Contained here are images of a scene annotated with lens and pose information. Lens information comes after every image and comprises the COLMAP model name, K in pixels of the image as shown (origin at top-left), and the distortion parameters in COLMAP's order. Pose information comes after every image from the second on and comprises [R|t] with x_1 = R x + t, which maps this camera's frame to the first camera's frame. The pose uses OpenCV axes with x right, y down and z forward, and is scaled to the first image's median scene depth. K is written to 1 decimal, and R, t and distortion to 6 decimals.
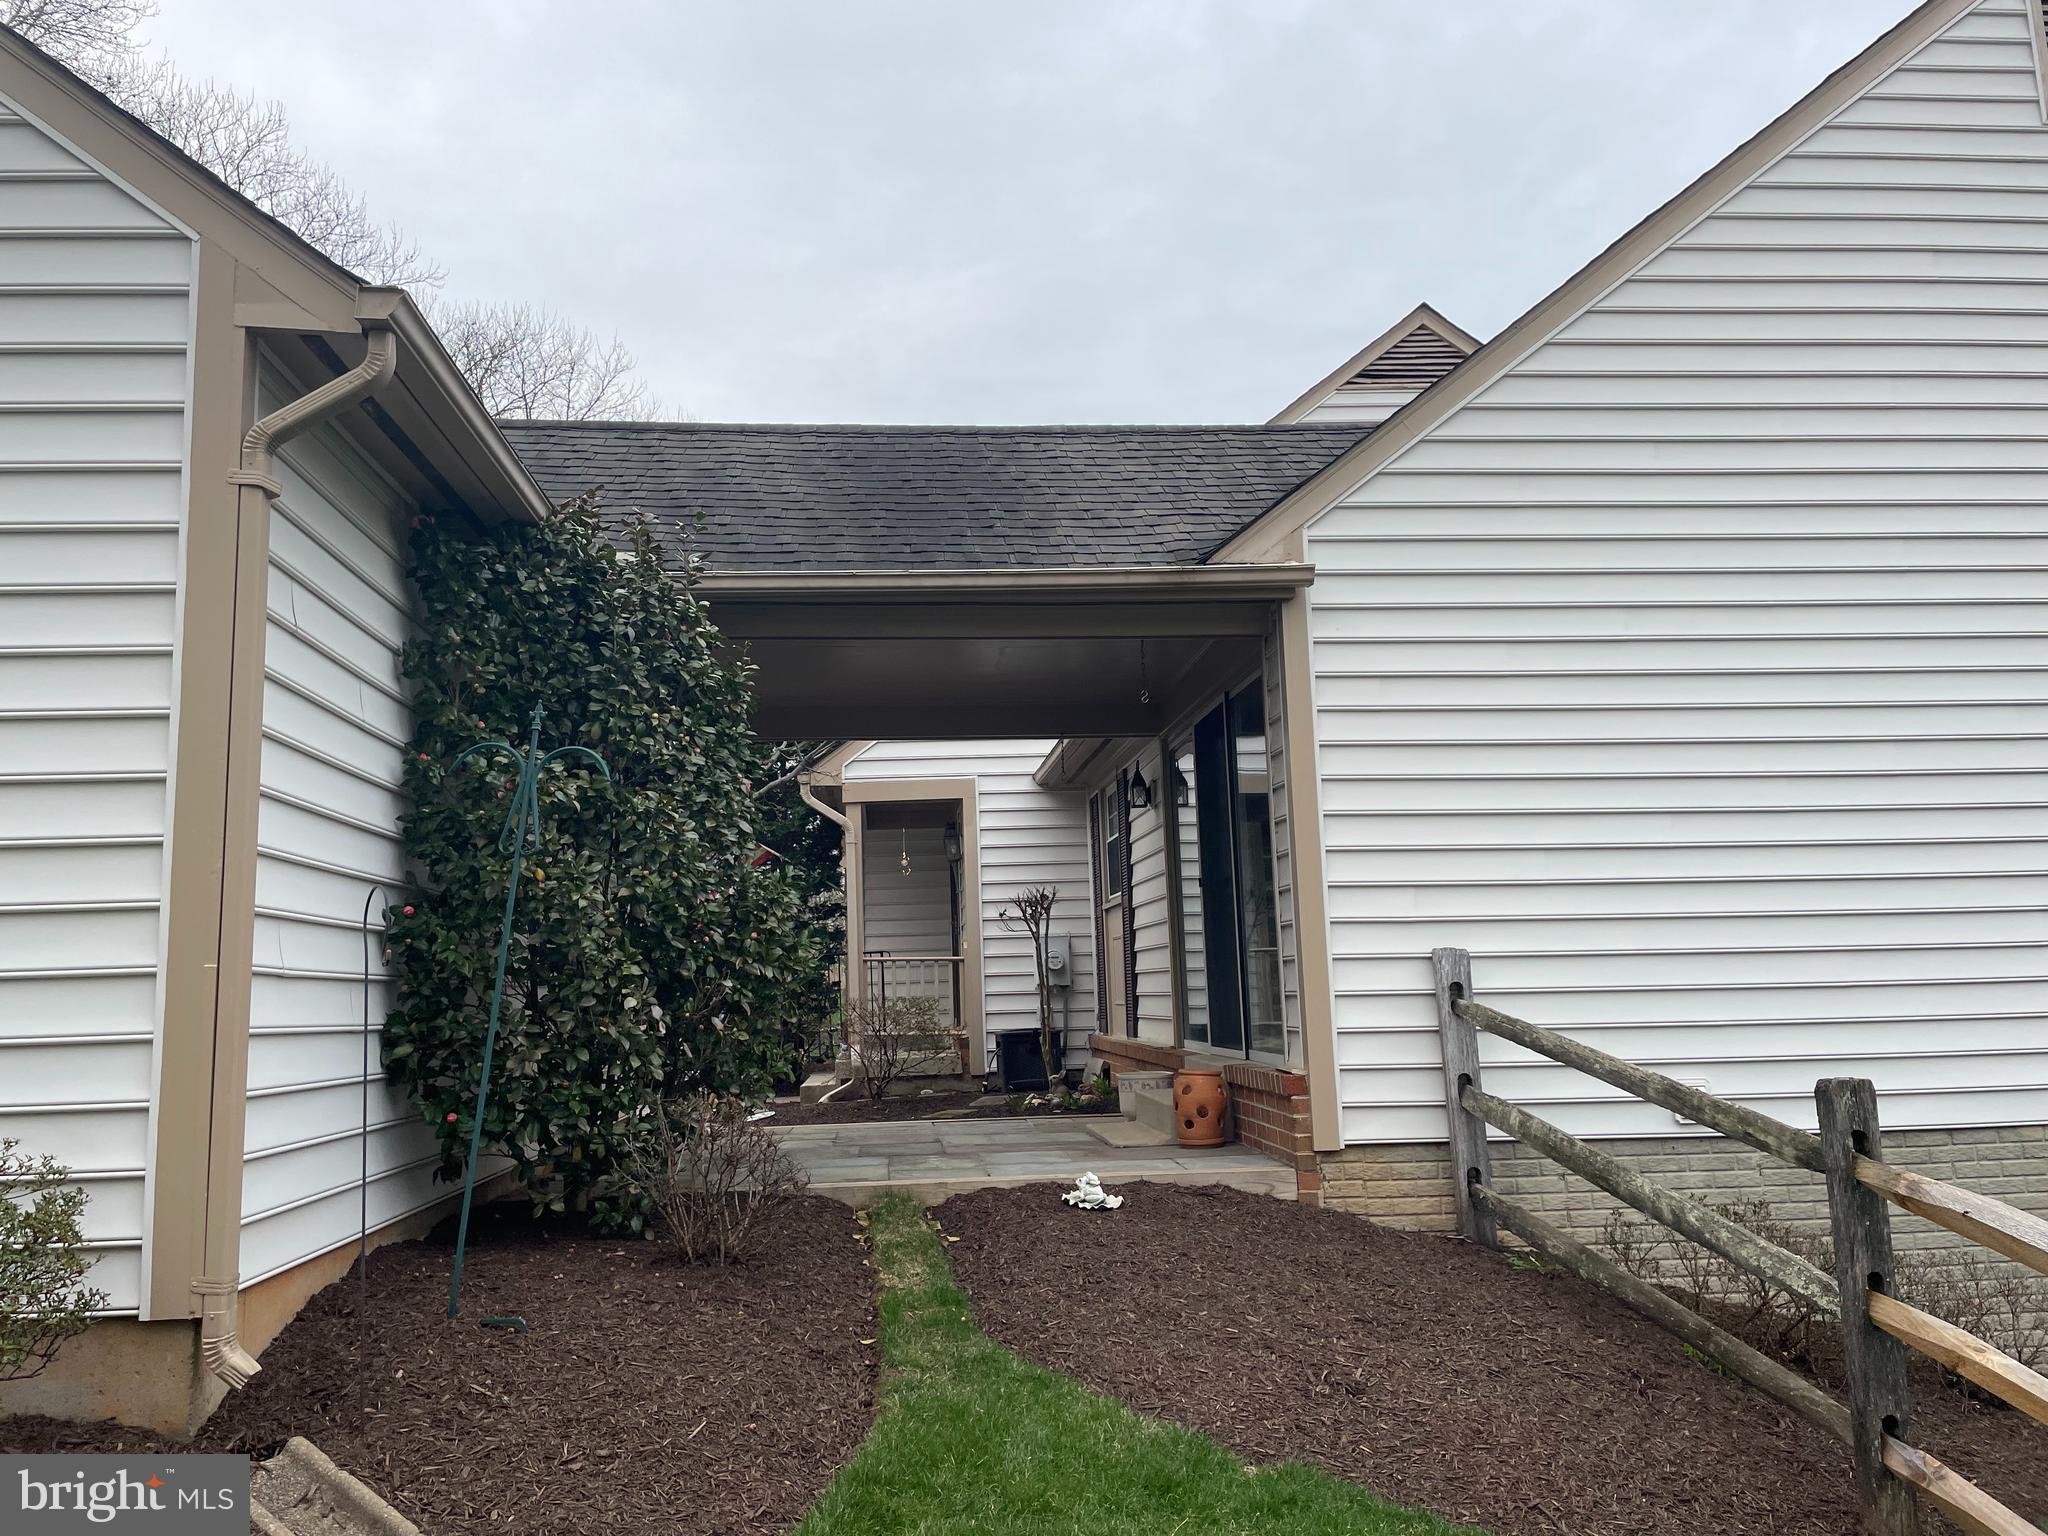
lens RADIAL K [[1546.1, 0, 989.5], [0, 1546.1, 772.3], [0, 0, 1]] dist [0.142157, -0.159142]
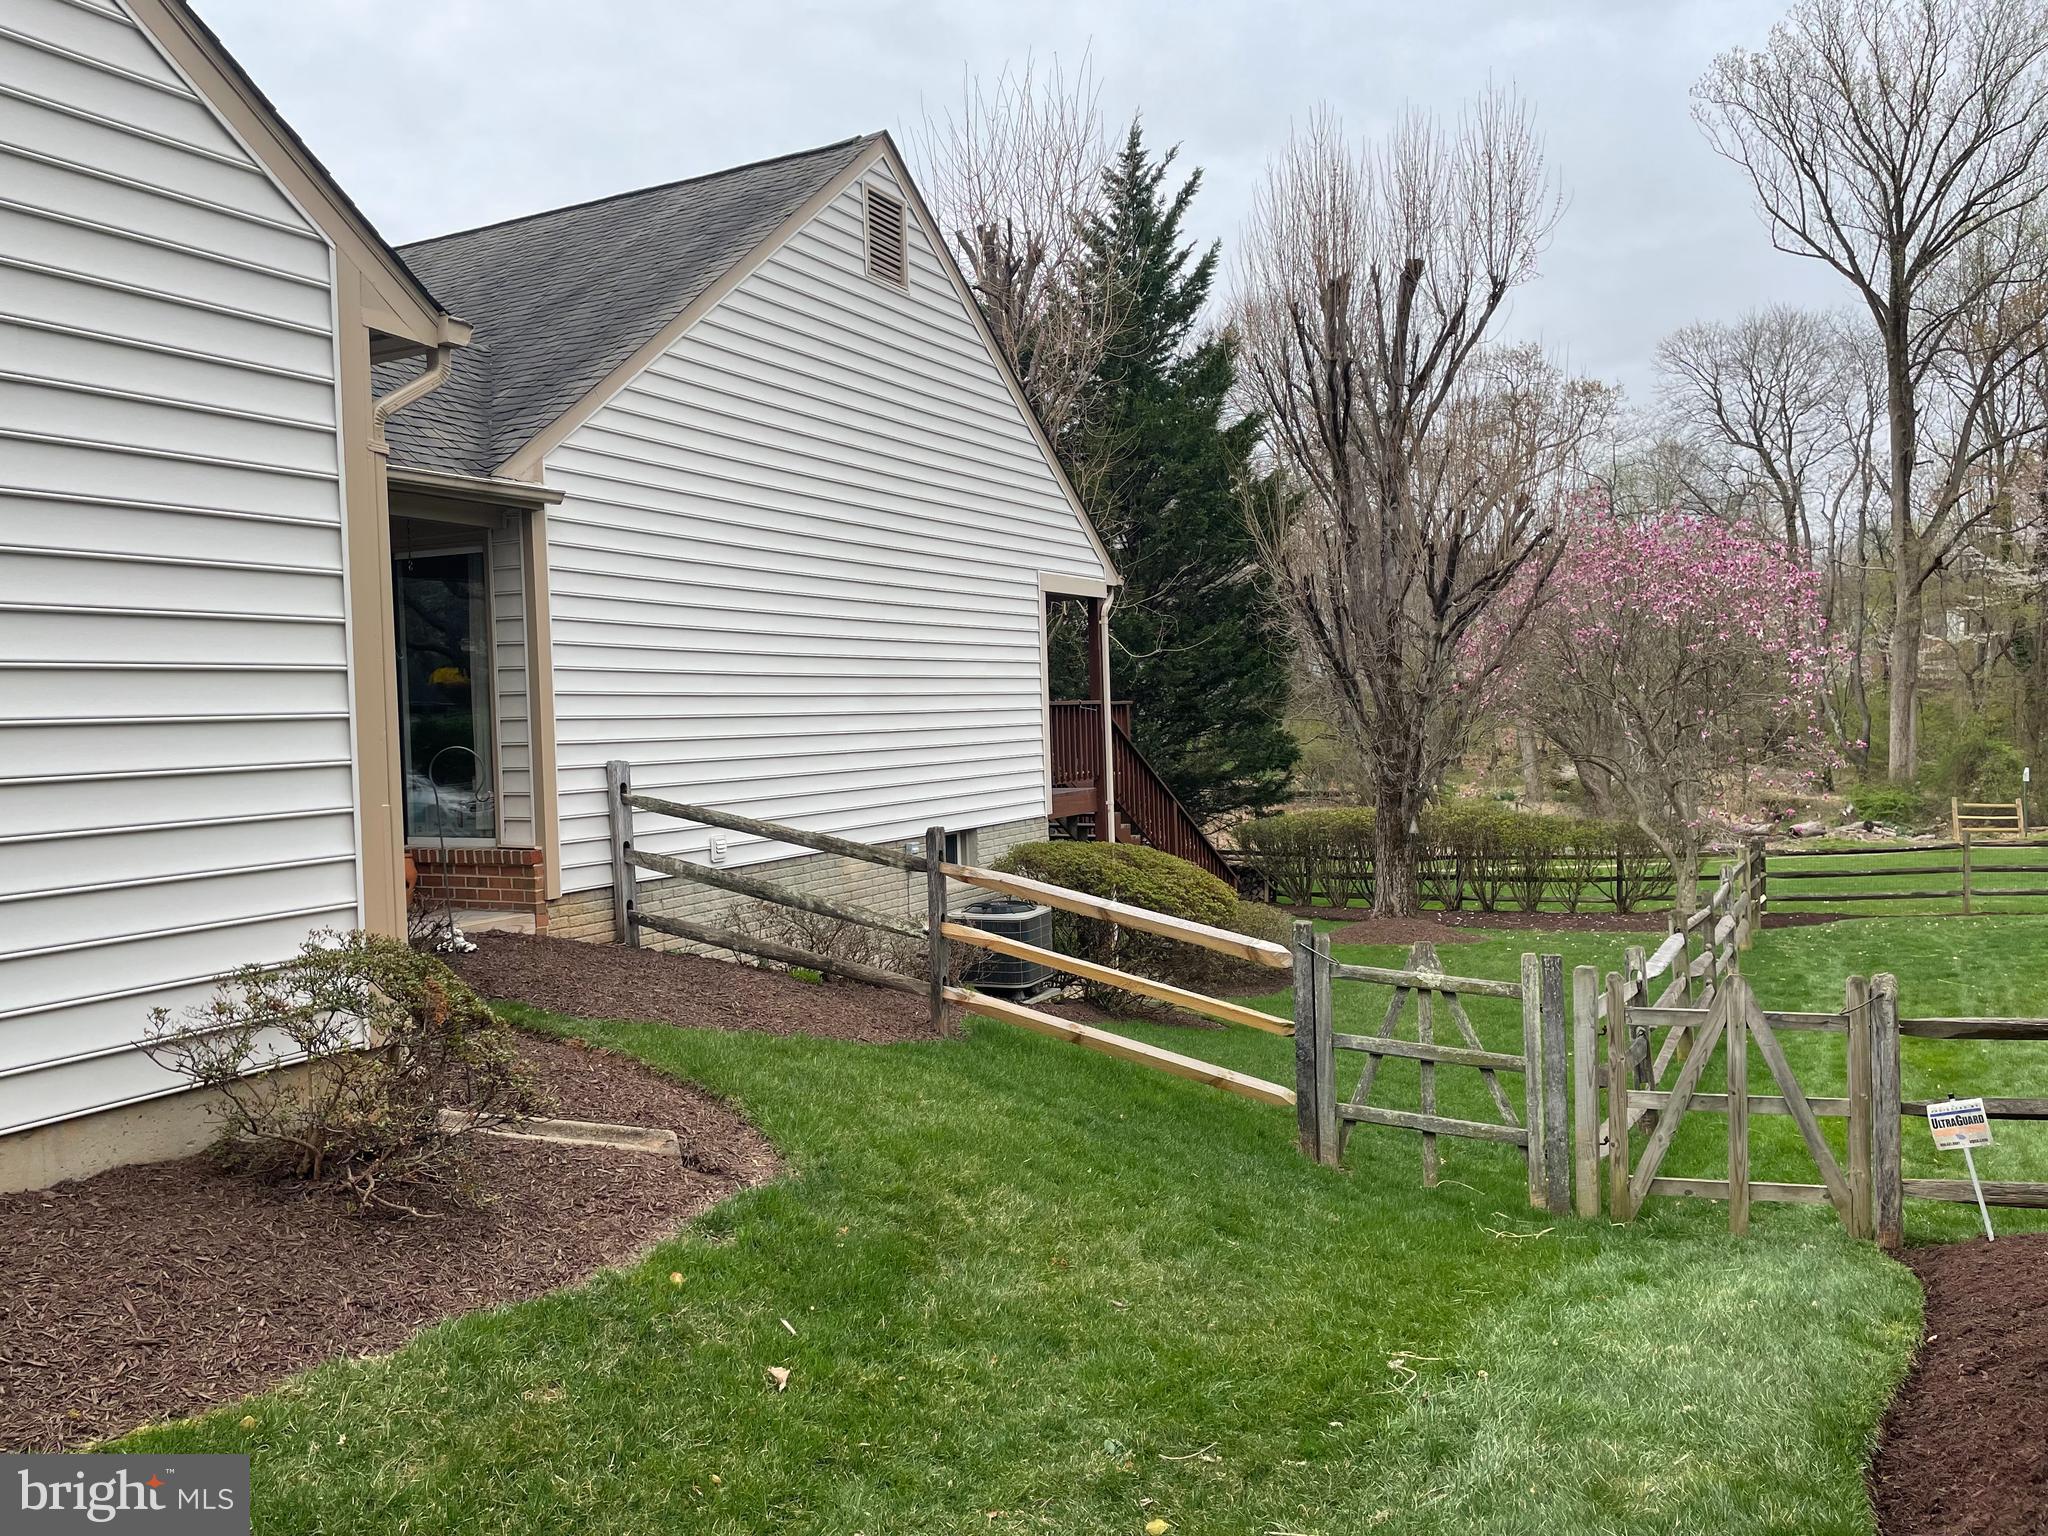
lens RADIAL K [[1546.1, 0, 989.5], [0, 1546.1, 772.3], [0, 0, 1]] dist [0.142157, -0.159142]
pose [[0.551085, -0.021137, 0.834181, -0.775235], [-0.102115, 0.990457, 0.092557, -0.053094], [-0.828177, -0.136190, 0.543668, -0.117297]]
